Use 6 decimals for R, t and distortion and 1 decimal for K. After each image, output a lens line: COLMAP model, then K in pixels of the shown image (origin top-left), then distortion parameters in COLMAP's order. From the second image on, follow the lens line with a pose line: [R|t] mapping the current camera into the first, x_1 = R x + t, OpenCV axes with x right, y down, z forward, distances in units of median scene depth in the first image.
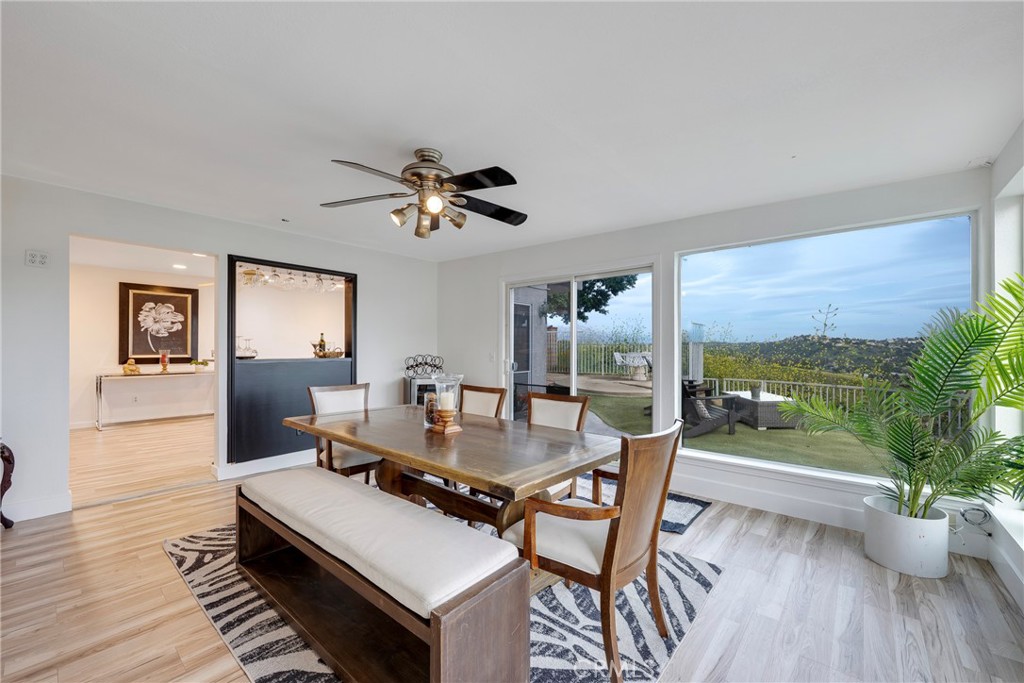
lens RADIAL K [[405.4, 0, 510.4], [0, 405.4, 349.2], [0, 0, 1]] dist [-0.001336, -0.000546]
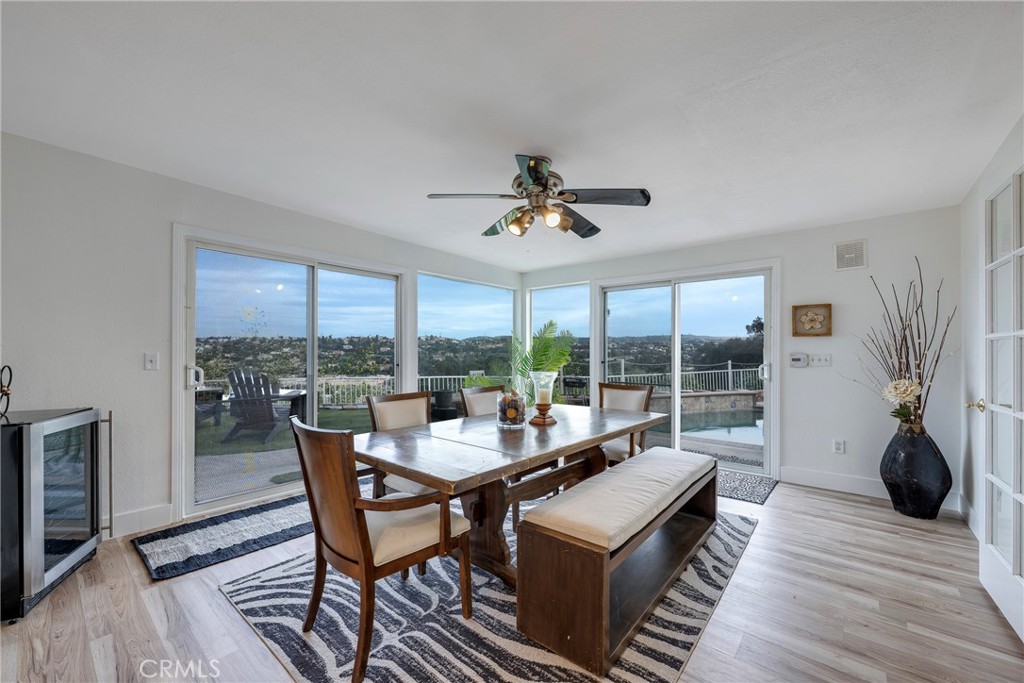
lens RADIAL K [[405.4, 0, 510.4], [0, 405.4, 349.2], [0, 0, 1]] dist [-0.001336, -0.000546]
pose [[-0.005264, -0.003067, 0.999981, -1.394402], [-0.003930, 0.999988, 0.003047, -0.003283], [-0.999978, -0.003914, -0.005276, 1.202174]]
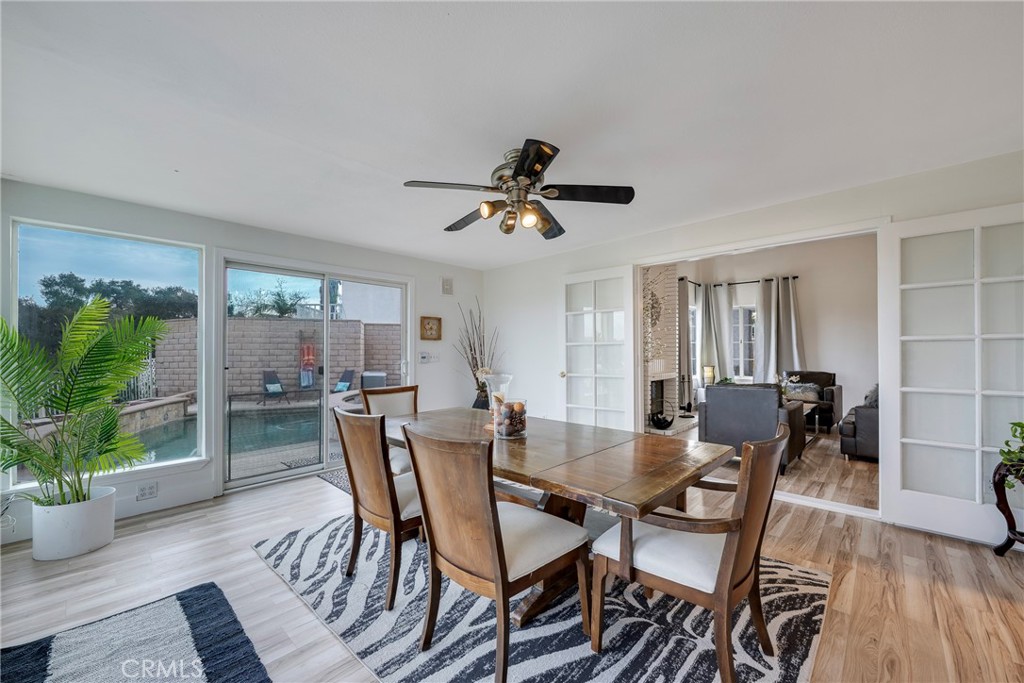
lens RADIAL K [[405.4, 0, 510.4], [0, 405.4, 349.2], [0, 0, 1]] dist [-0.001336, -0.000546]
pose [[-0.999116, -0.003771, 0.041880, -0.250267], [-0.003950, 0.999983, -0.004204, 0.003224], [-0.041863, -0.004365, -0.999114, 2.237535]]
